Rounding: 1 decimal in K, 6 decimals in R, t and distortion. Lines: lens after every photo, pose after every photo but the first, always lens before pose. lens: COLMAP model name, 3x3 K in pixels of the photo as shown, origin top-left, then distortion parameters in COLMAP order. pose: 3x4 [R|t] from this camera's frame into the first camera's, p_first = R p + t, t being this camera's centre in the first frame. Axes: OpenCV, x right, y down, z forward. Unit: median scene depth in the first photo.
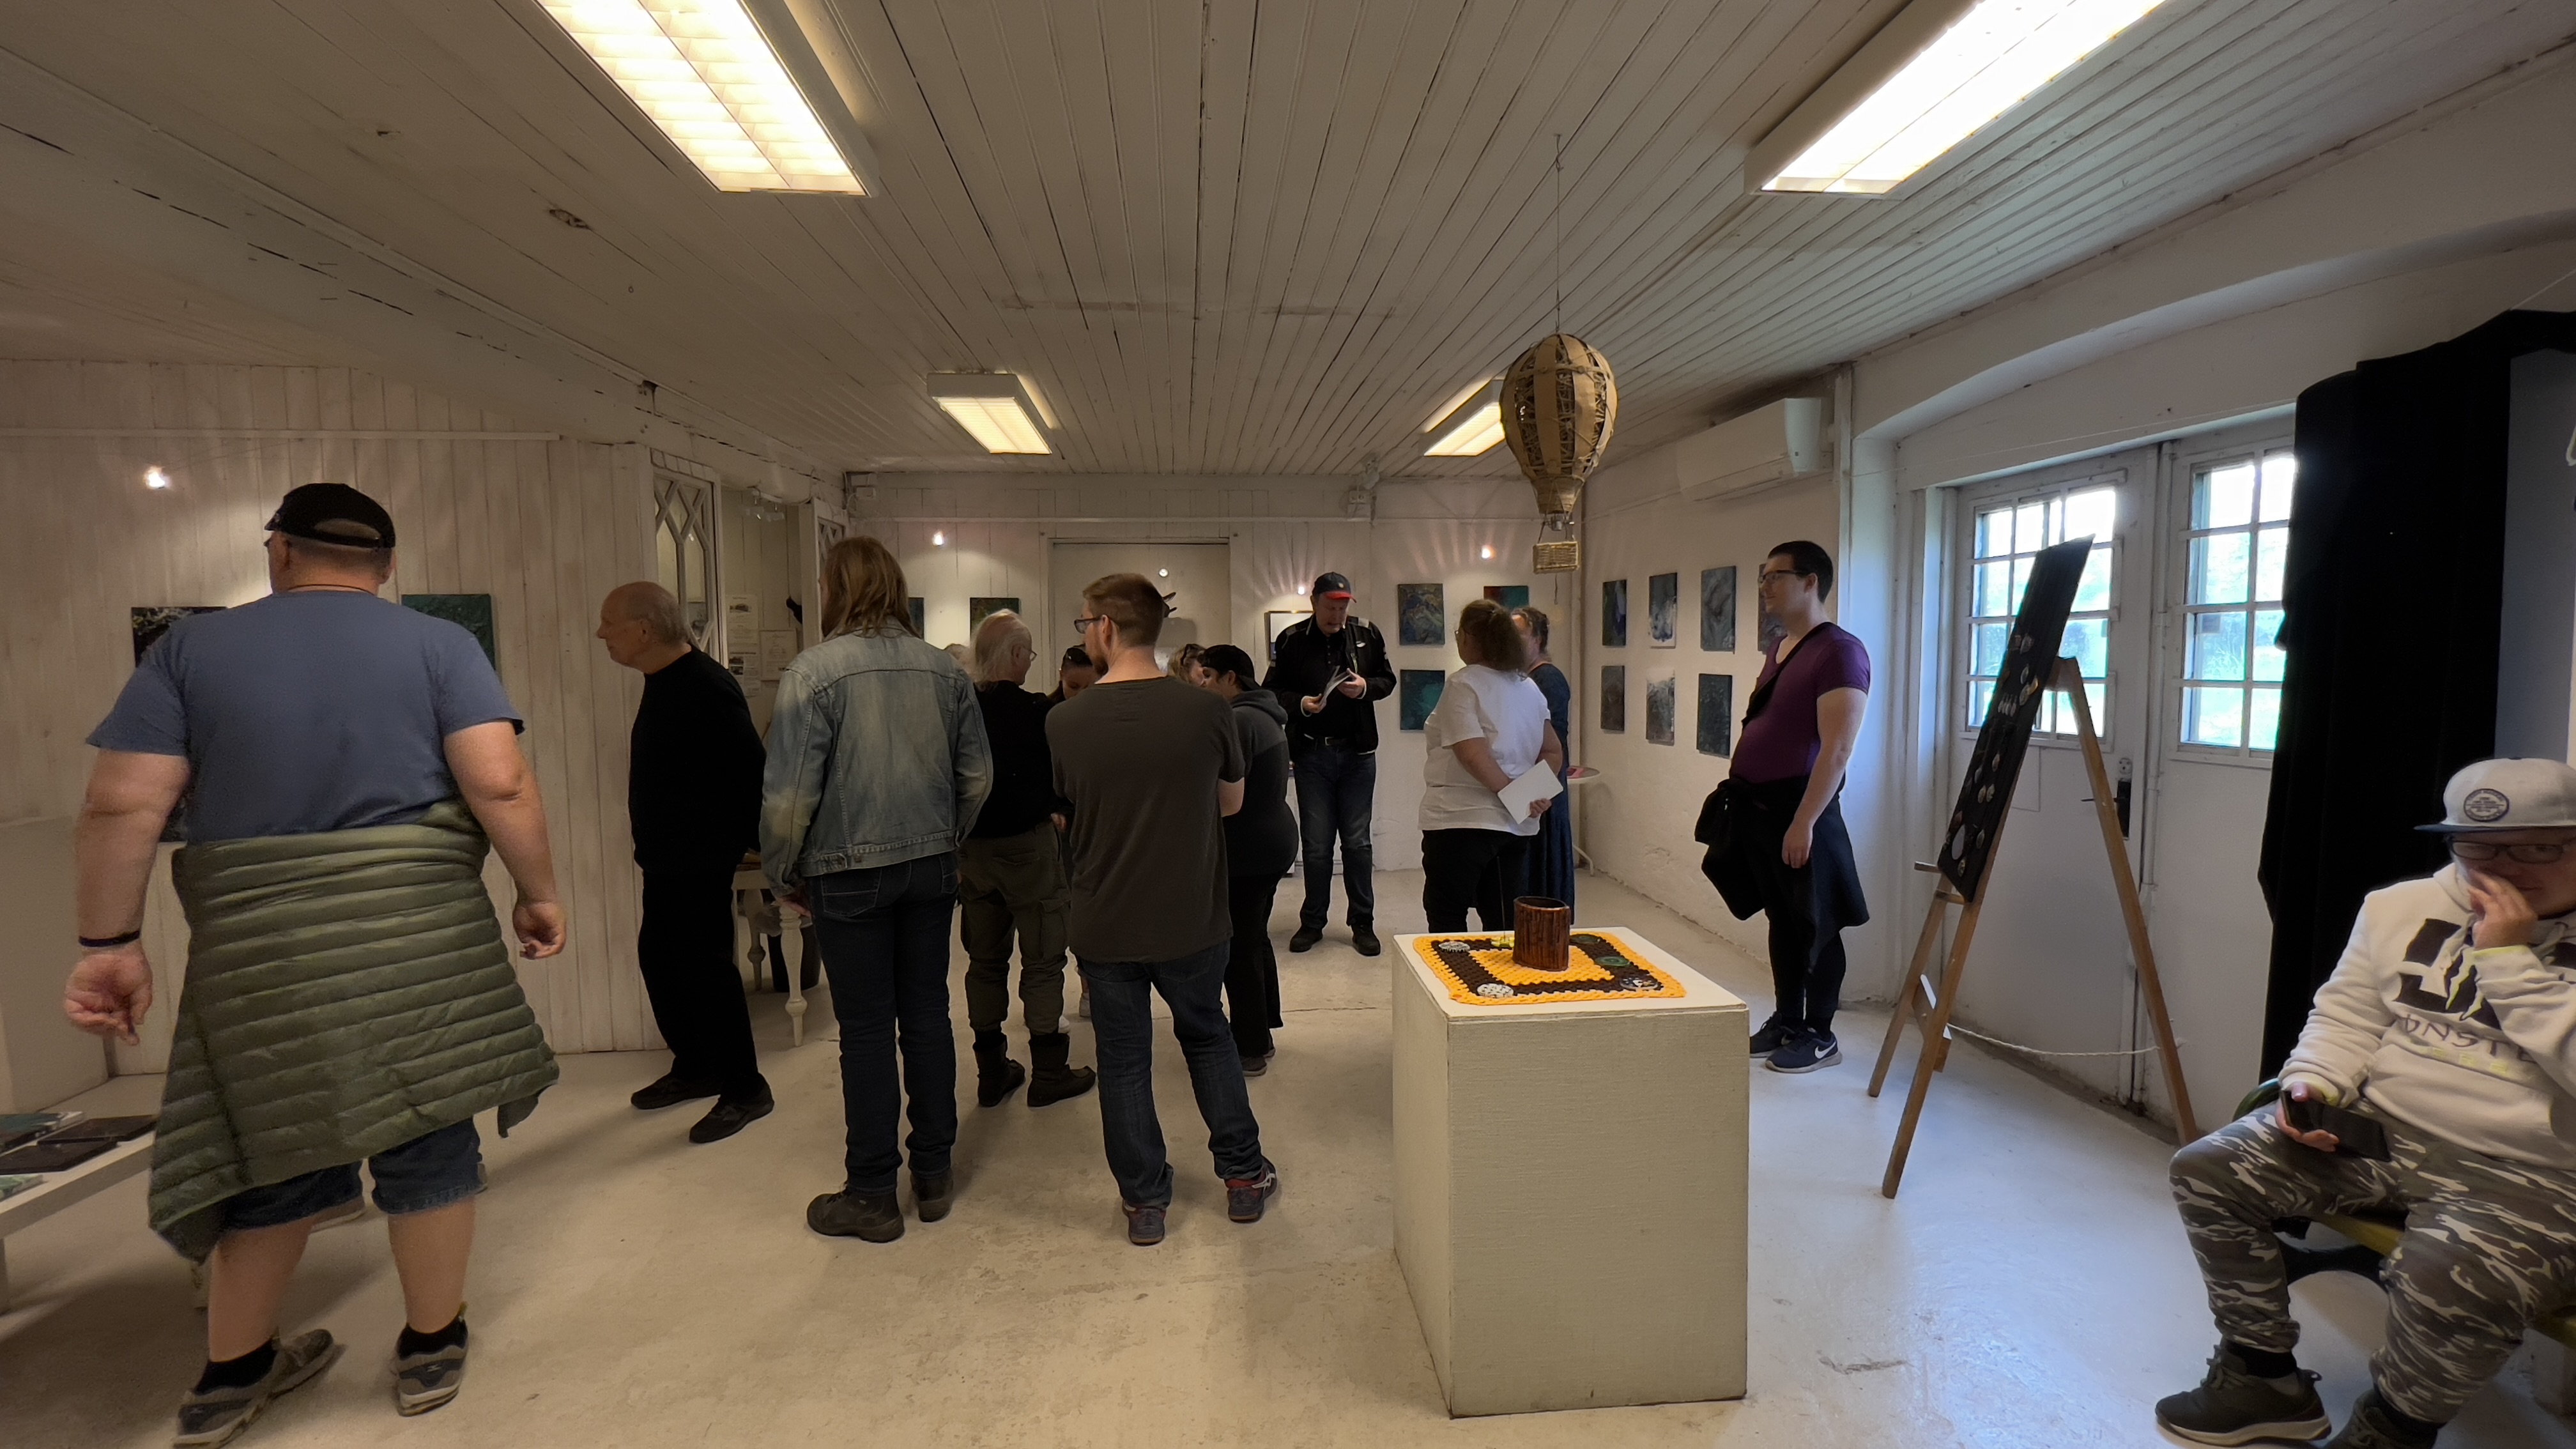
lens RADIAL K [[1033.1, 0, 1286.0], [0, 1033.1, 727.2], [0, 0, 1]] dist [-0.000910, 0.000041]
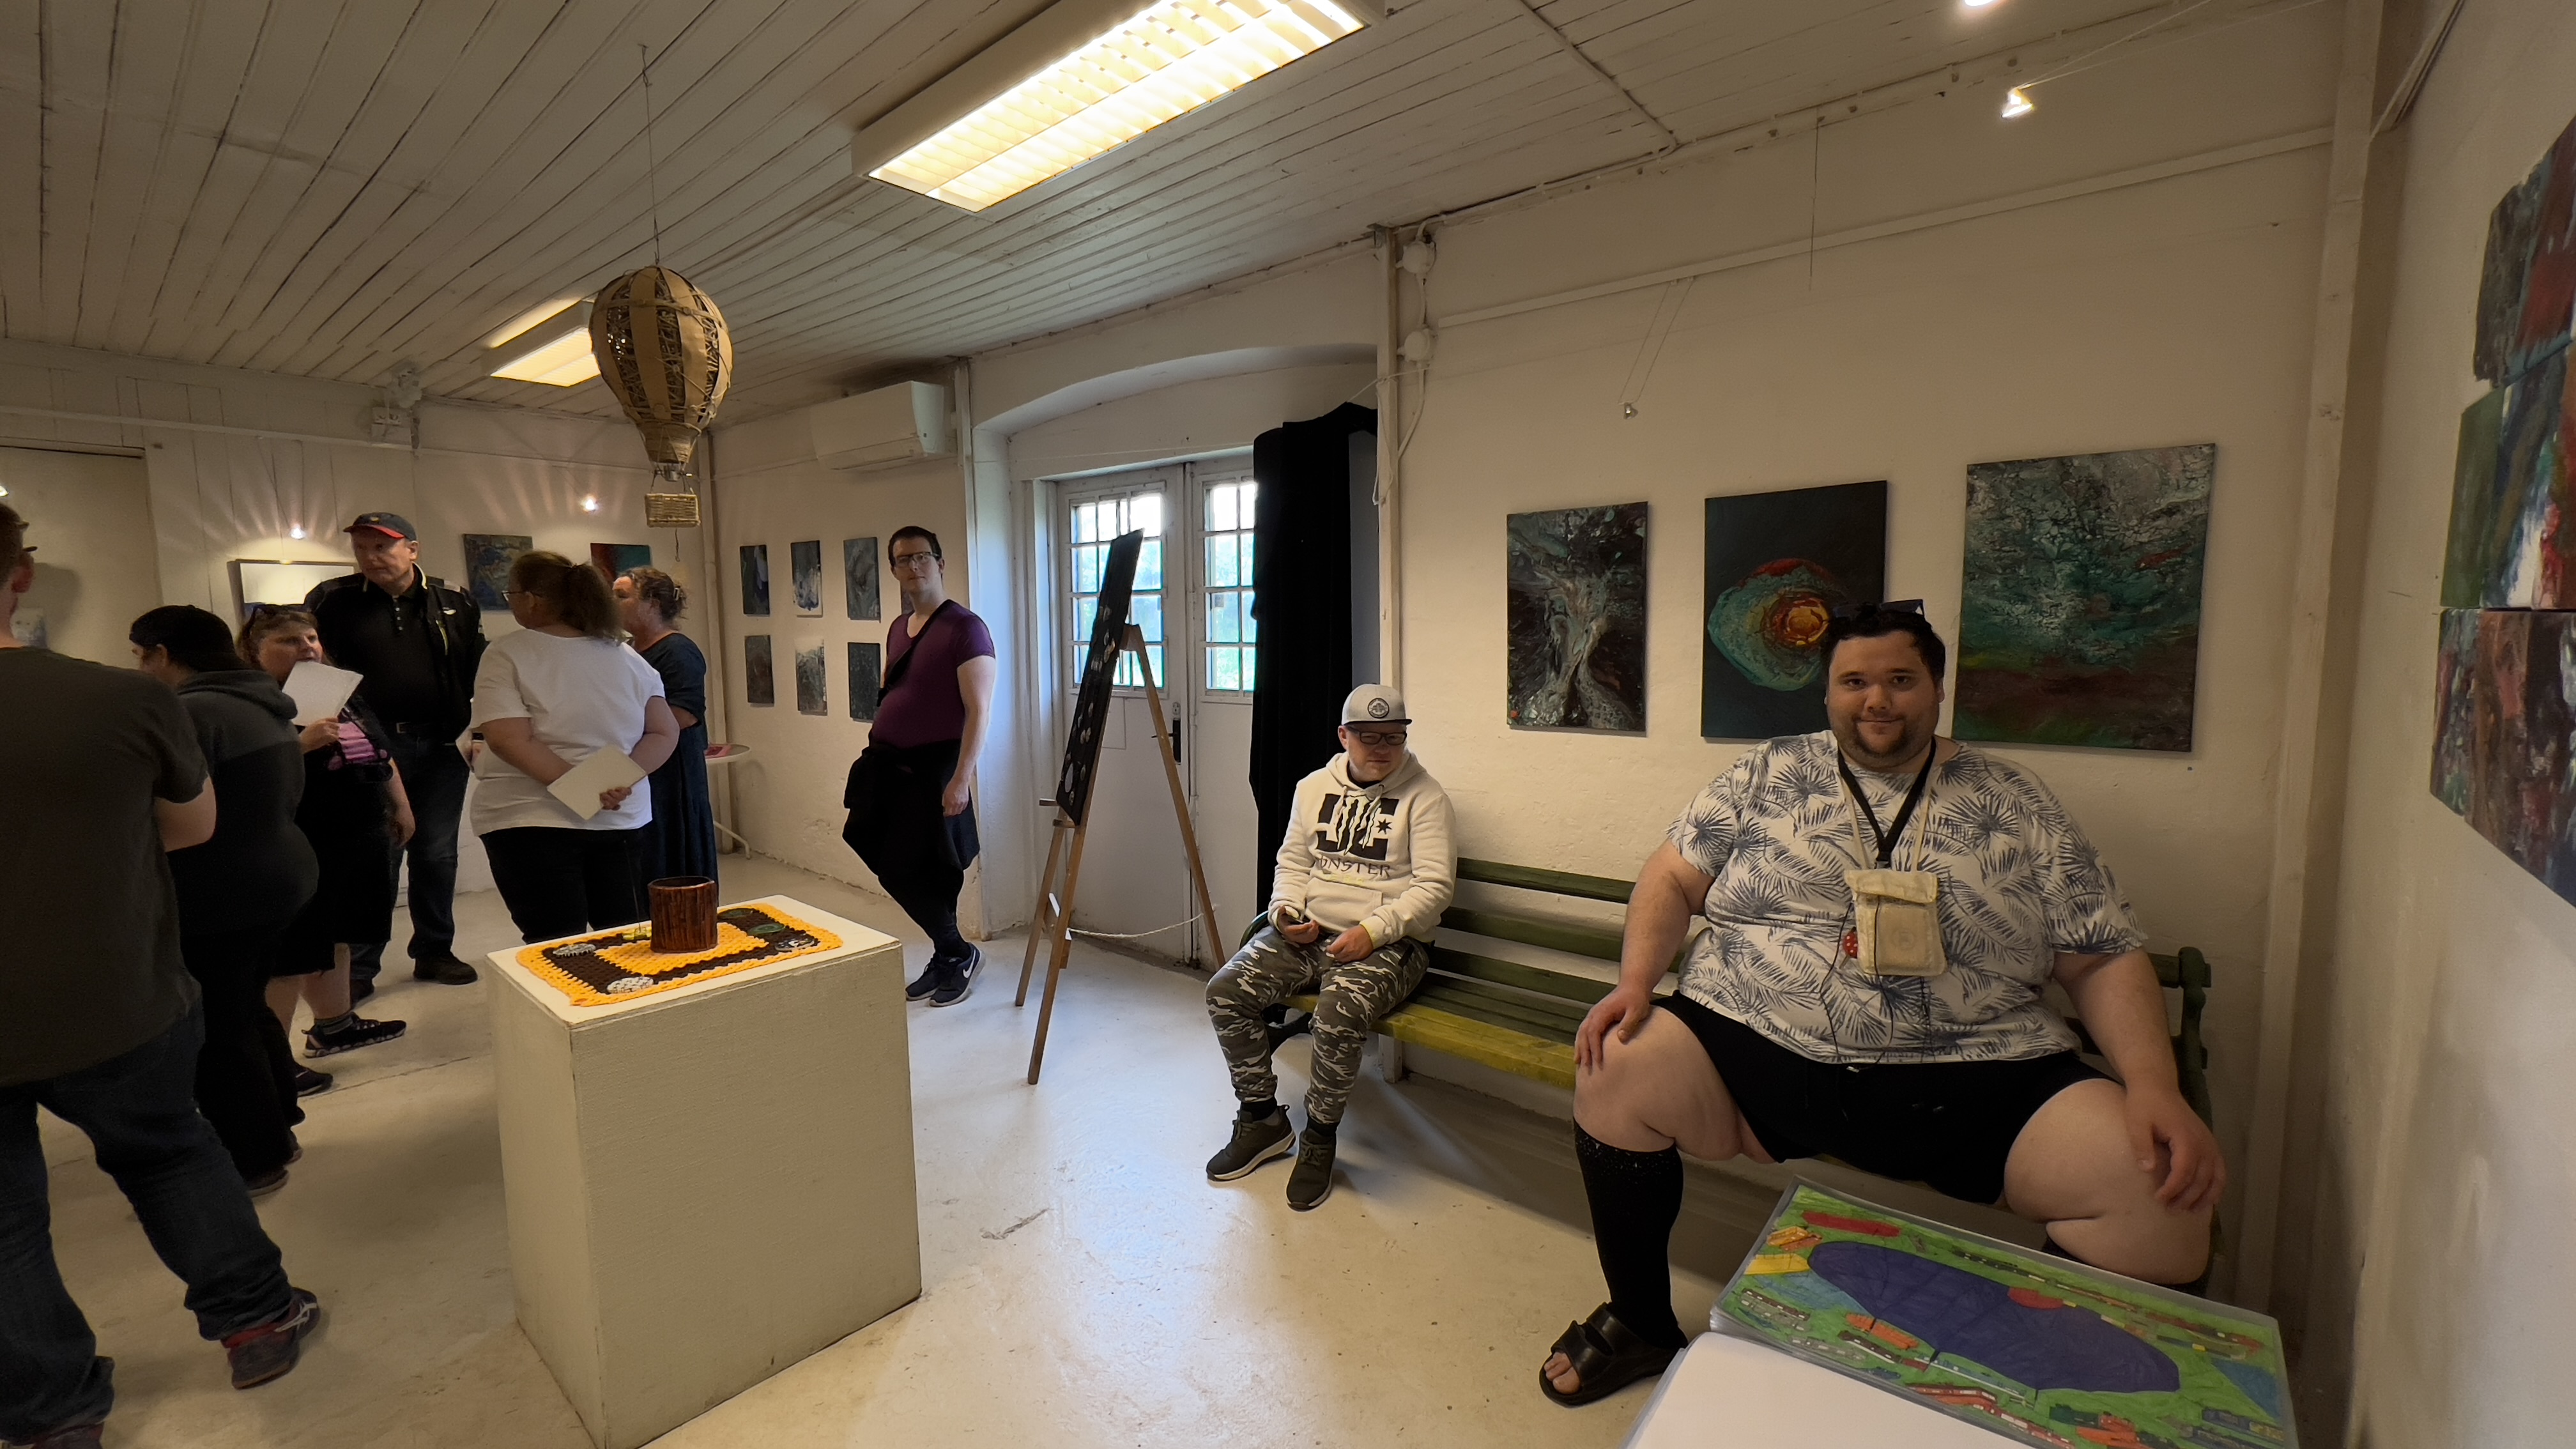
lens RADIAL K [[1033.1, 0, 1286.0], [0, 1033.1, 727.2], [0, 0, 1]] dist [-0.000910, 0.000041]
pose [[0.715792, -0.061801, 0.695573, -0.001977], [0.044595, 0.998088, 0.042788, 0.013429], [-0.696888, 0.000392, 0.717180, -0.045419]]
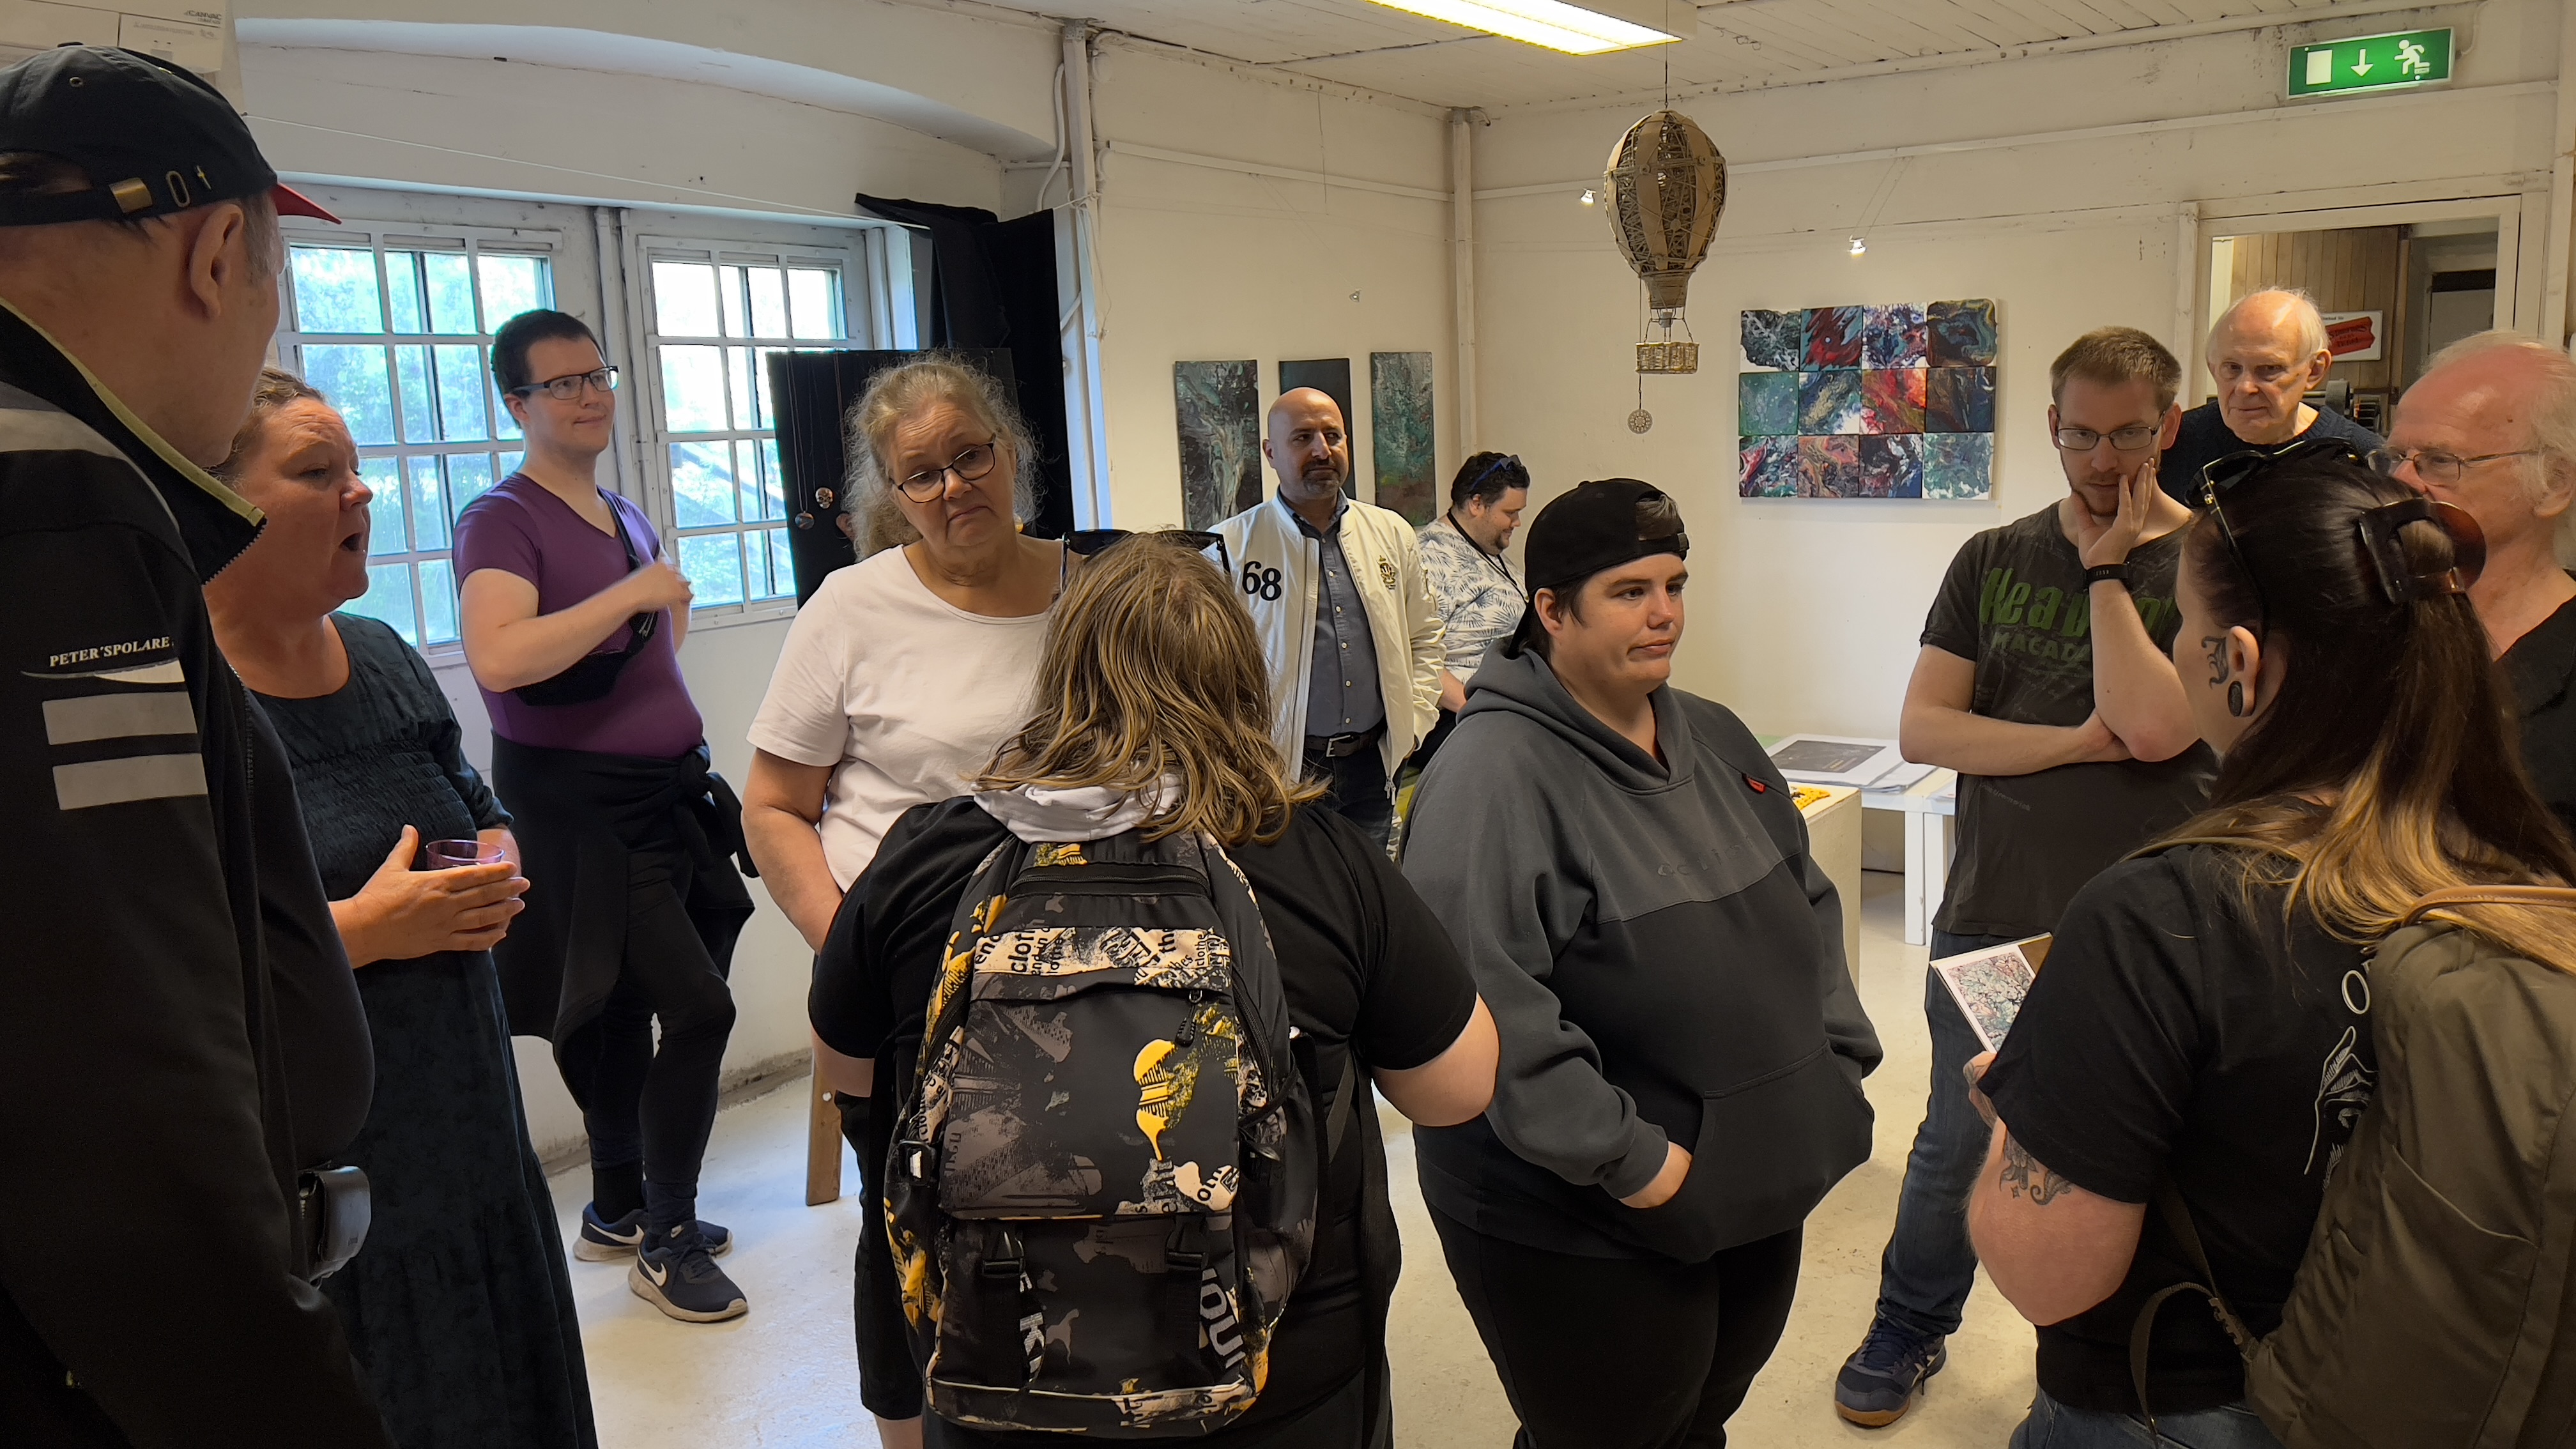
lens RADIAL K [[1913.6, 0, 1288.0], [0, 1913.6, 724.5], [0, 0, 1]] dist [-0.000333, -0.000043]
pose [[-0.770651, -0.064227, 0.634012, -0.439074], [0.087200, 0.974921, 0.204755, -0.175109], [-0.631263, 0.213081, -0.745724, 2.000673]]
